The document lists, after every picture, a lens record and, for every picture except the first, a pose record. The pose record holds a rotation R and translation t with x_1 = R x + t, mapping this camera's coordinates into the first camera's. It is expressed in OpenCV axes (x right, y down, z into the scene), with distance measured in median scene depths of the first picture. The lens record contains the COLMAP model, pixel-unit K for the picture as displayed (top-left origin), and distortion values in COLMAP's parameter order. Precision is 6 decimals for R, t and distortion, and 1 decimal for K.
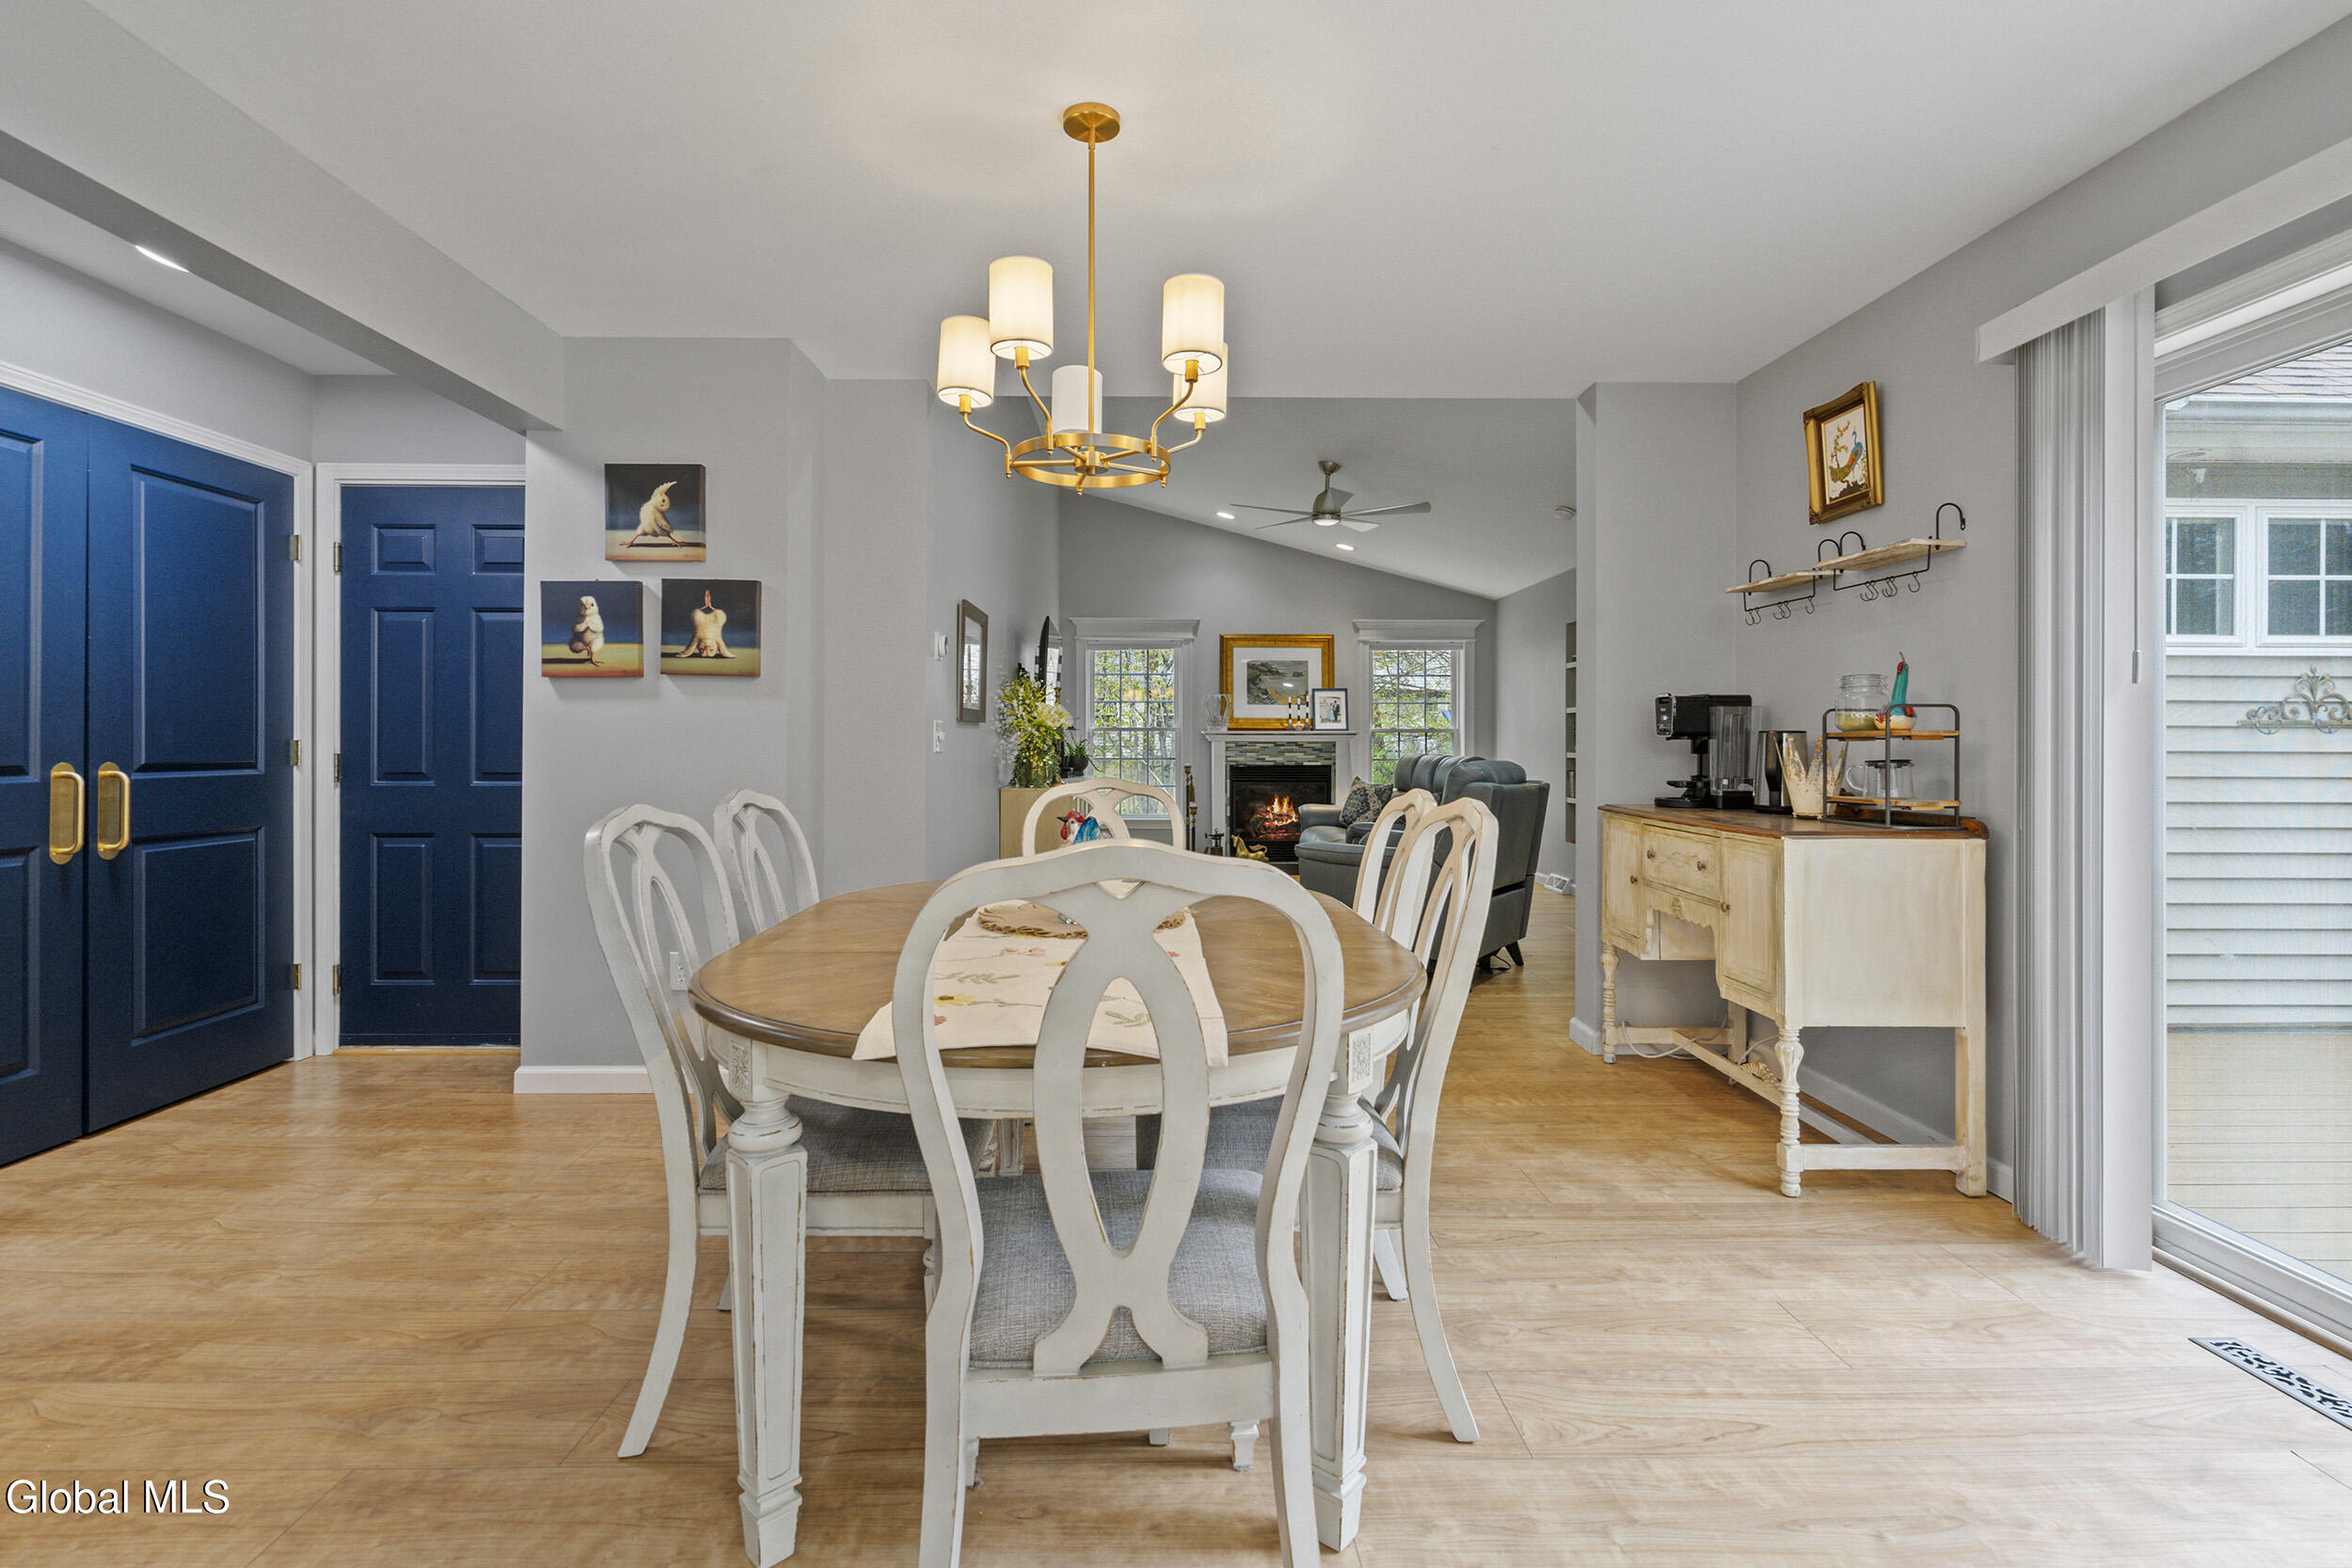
lens RADIAL K [[1083.7, 0, 1176.8], [0, 1083.7, 734.0], [0, 0, 1]] dist [0.004460, 0.000151]
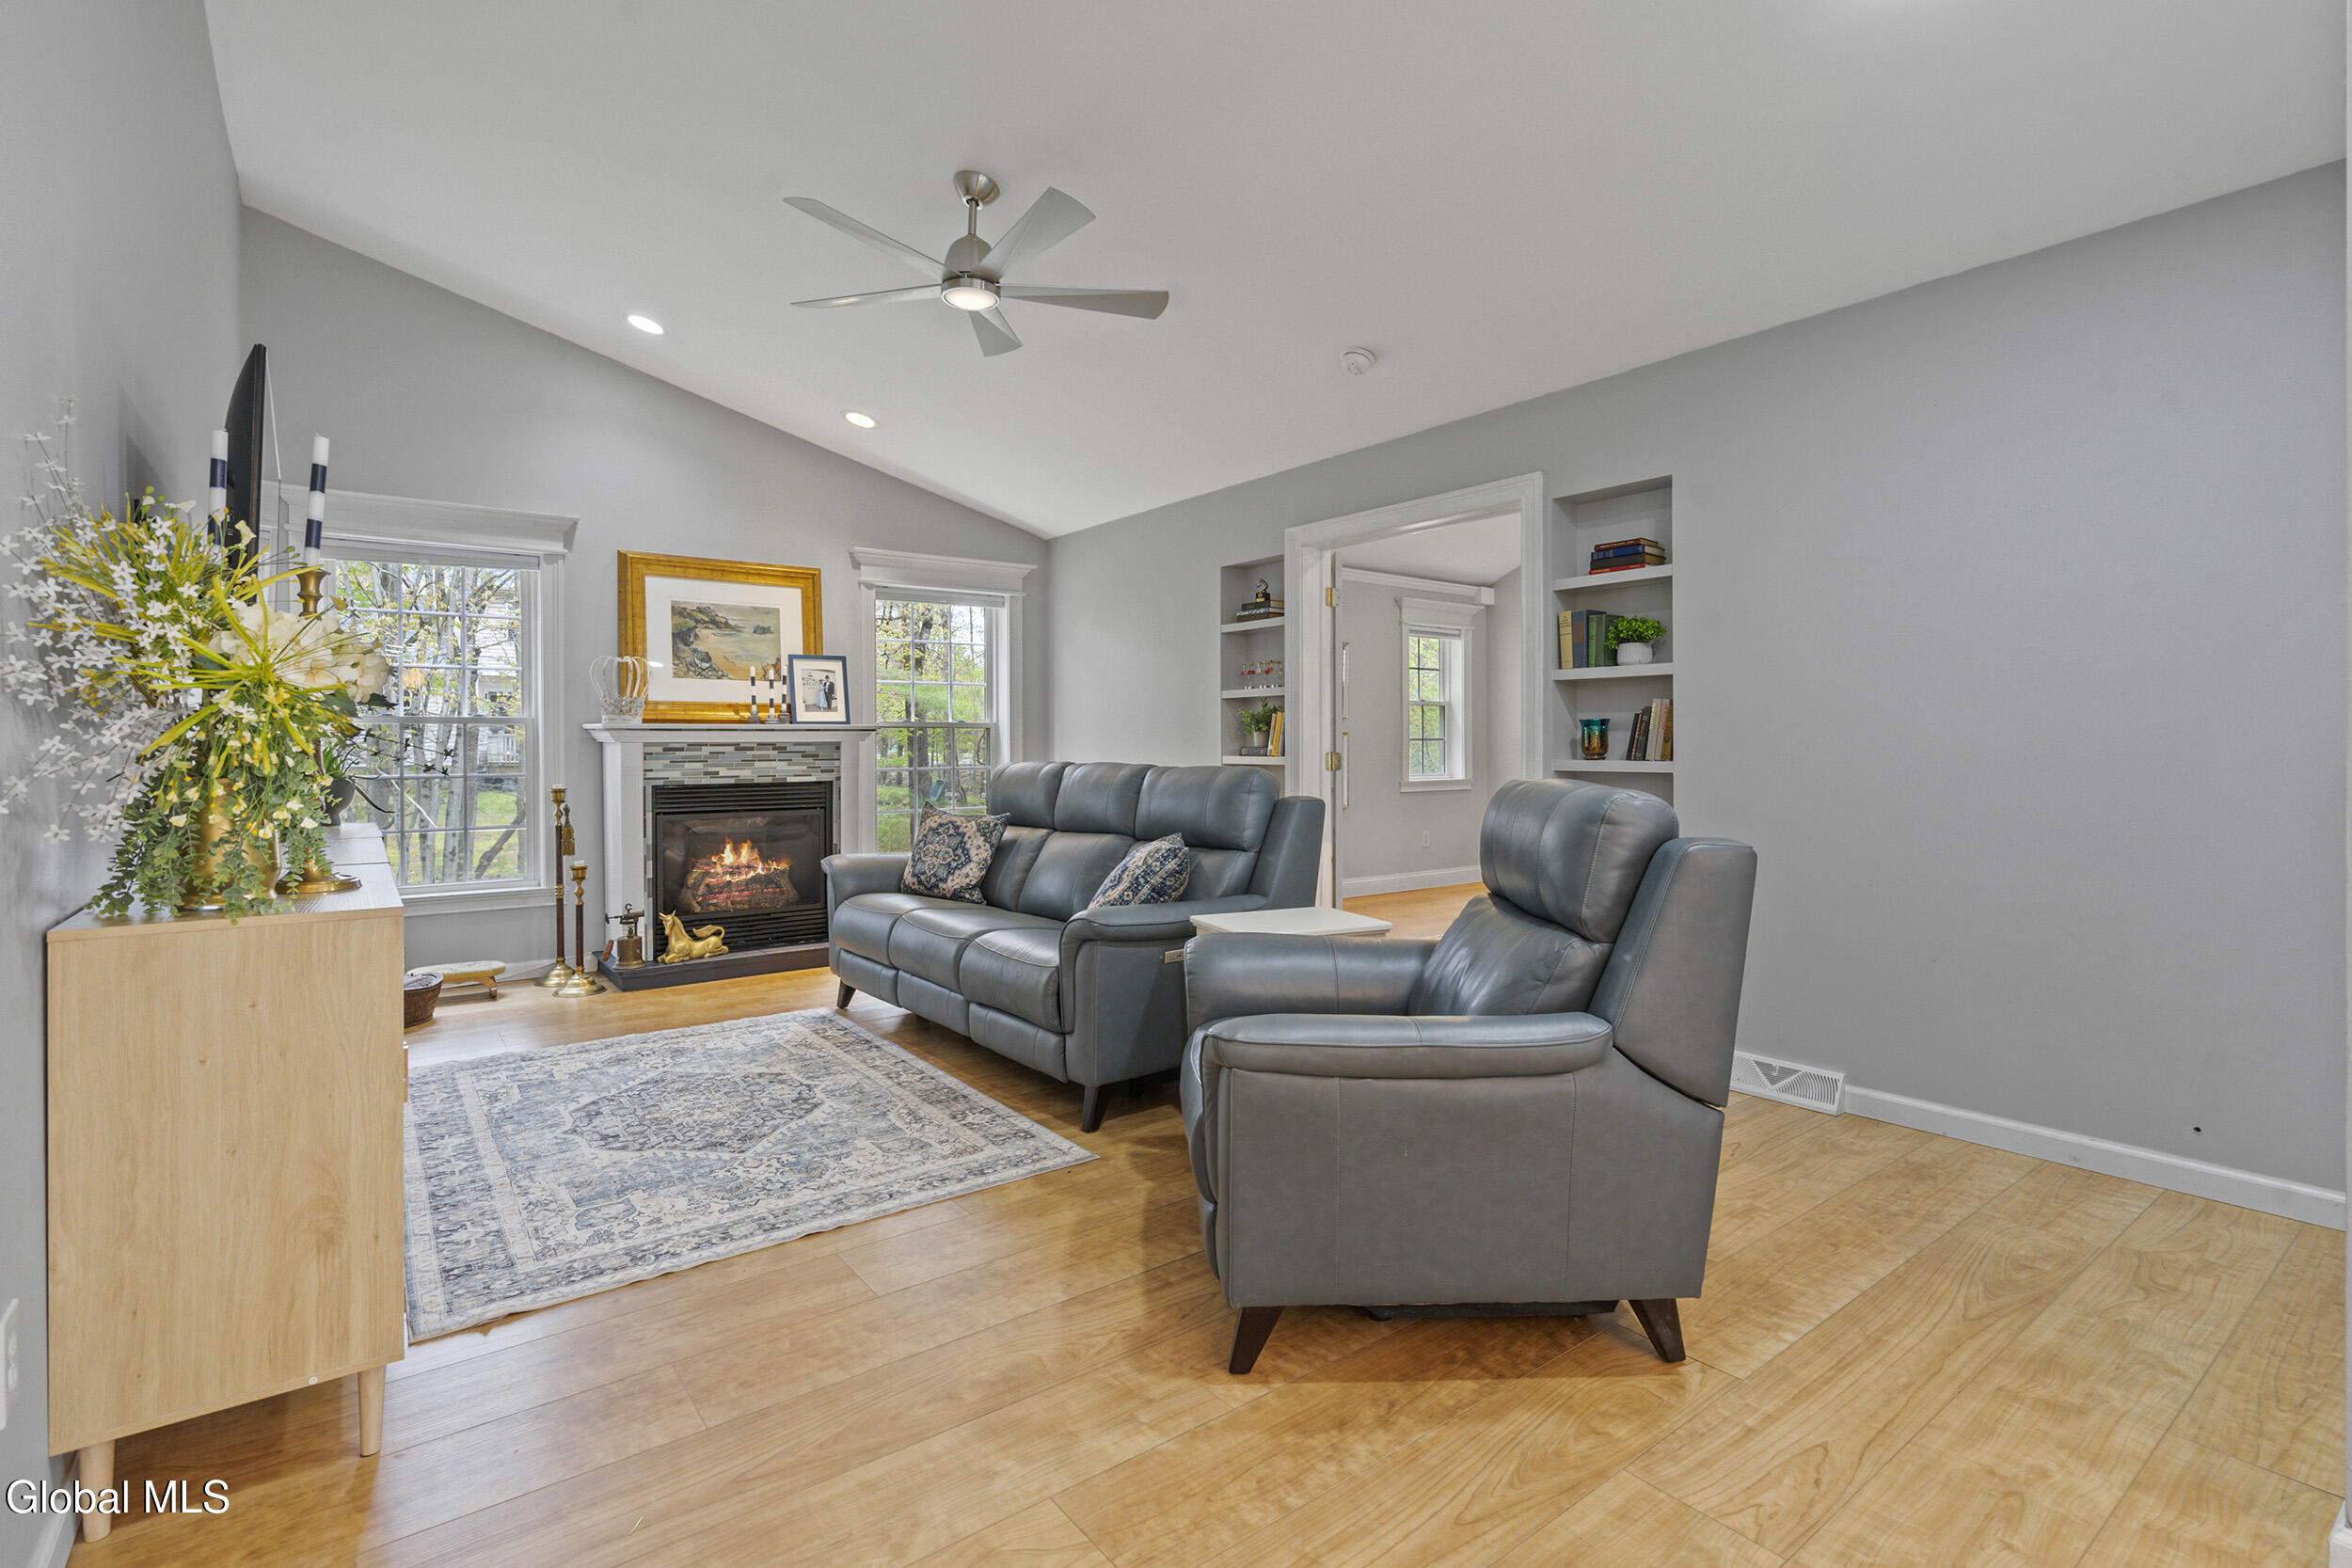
lens RADIAL K [[1083.7, 0, 1148.6], [0, 1083.7, 743.8], [0, 0, 1]] dist [0.004460, 0.000151]
pose [[0.816400, -0.006996, 0.577444, -0.060560], [0.002475, 0.999960, 0.008615, 0.003150], [-0.577481, -0.005604, 0.816385, 0.393489]]
